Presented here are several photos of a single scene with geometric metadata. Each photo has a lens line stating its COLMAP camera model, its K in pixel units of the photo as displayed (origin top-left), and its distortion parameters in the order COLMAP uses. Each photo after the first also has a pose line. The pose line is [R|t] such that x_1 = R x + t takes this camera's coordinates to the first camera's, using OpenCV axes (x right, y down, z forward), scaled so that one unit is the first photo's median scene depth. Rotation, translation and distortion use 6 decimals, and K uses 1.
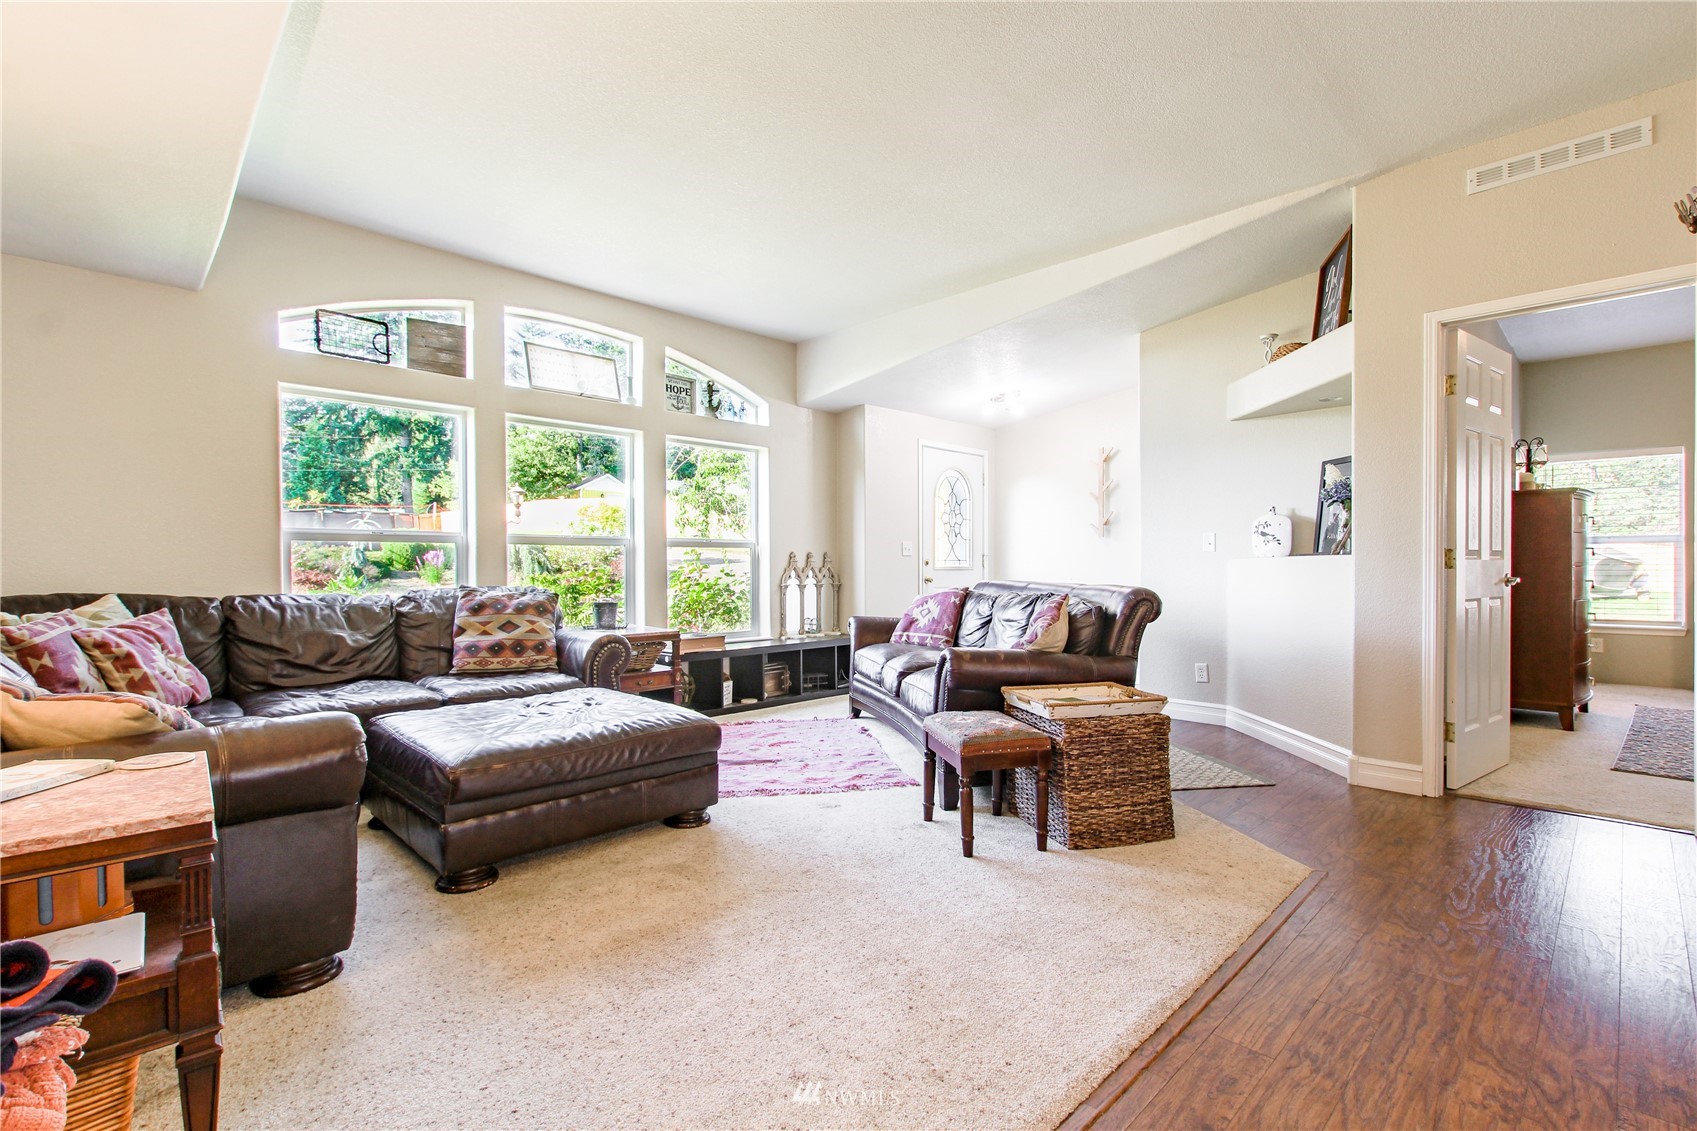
lens RADIAL K [[774.3, 0, 848.5], [0, 774.3, 565.5], [0, 0, 1]] dist [0.009399, -0.006021]
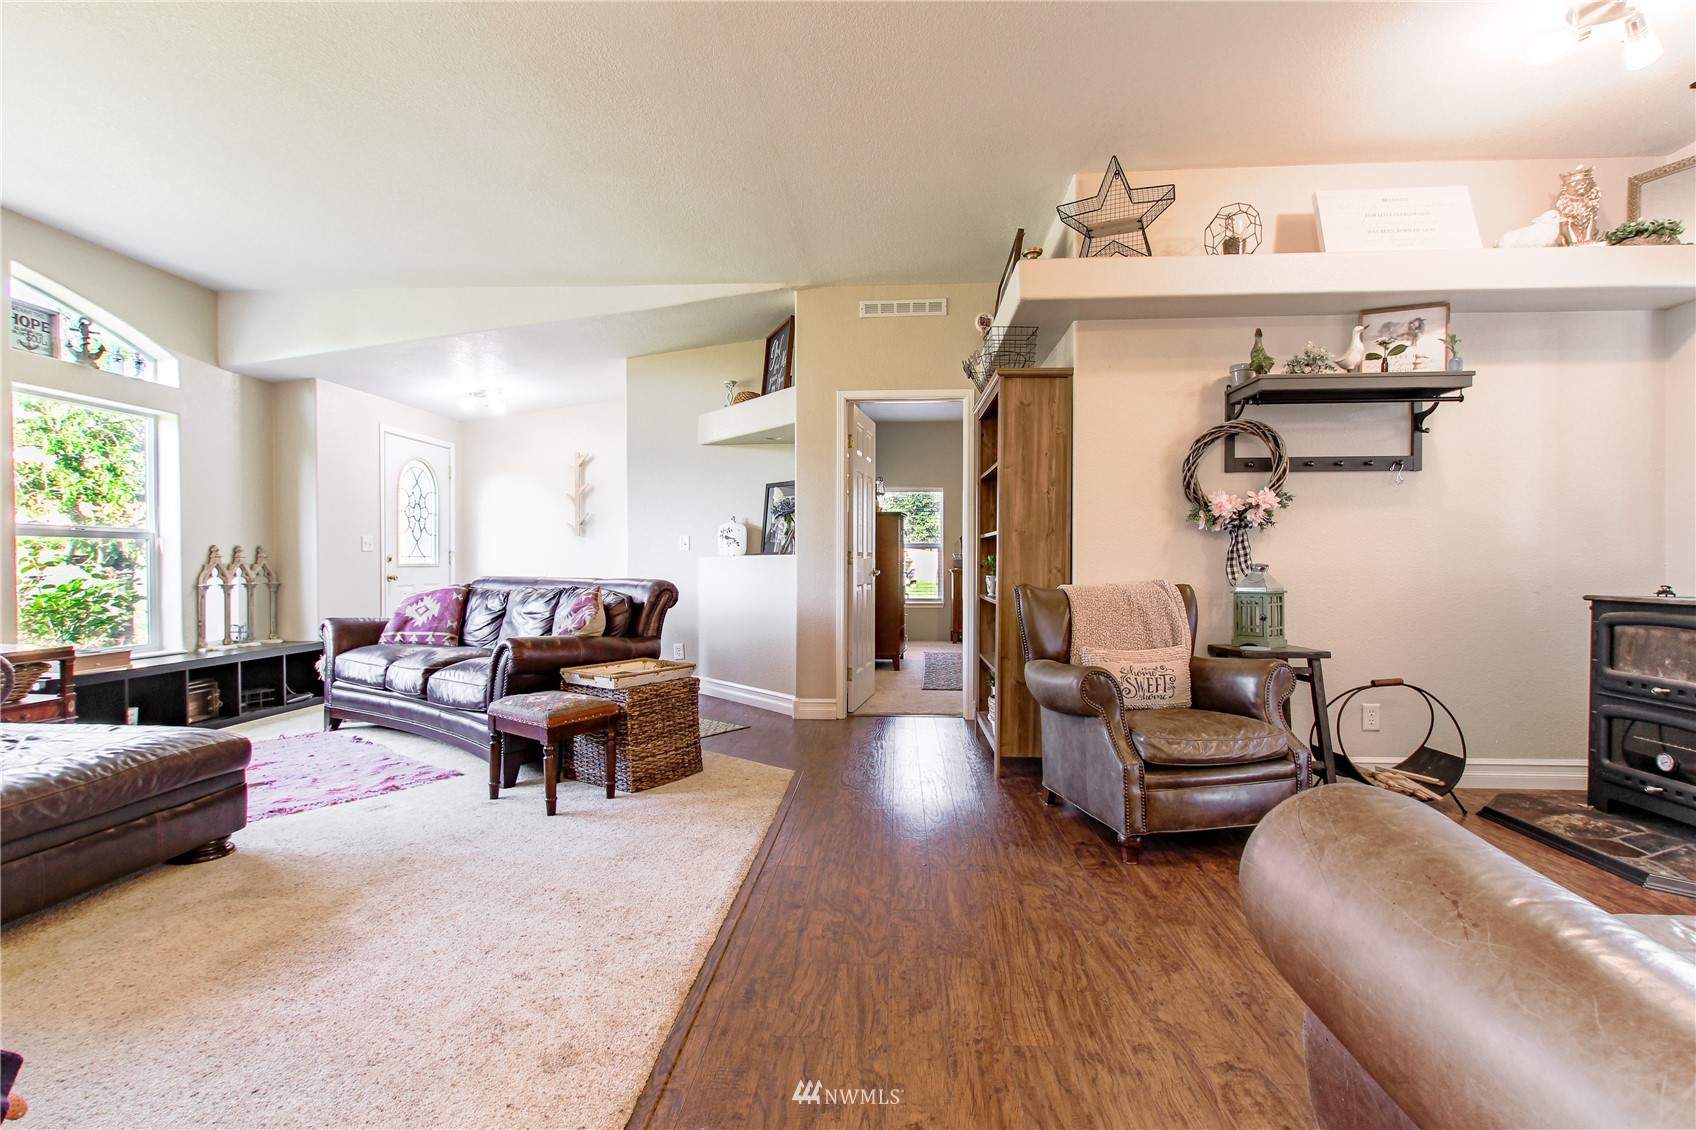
lens RADIAL K [[768.9, 0, 848.0], [0, 768.9, 565.0], [0, 0, 1]] dist [0.000064, 0.000164]
pose [[0.752828, -0.000218, 0.658217, -0.175105], [-0.001565, 0.999997, 0.002121, 0.001422], [-0.658215, -0.002627, 0.752825, -0.094996]]
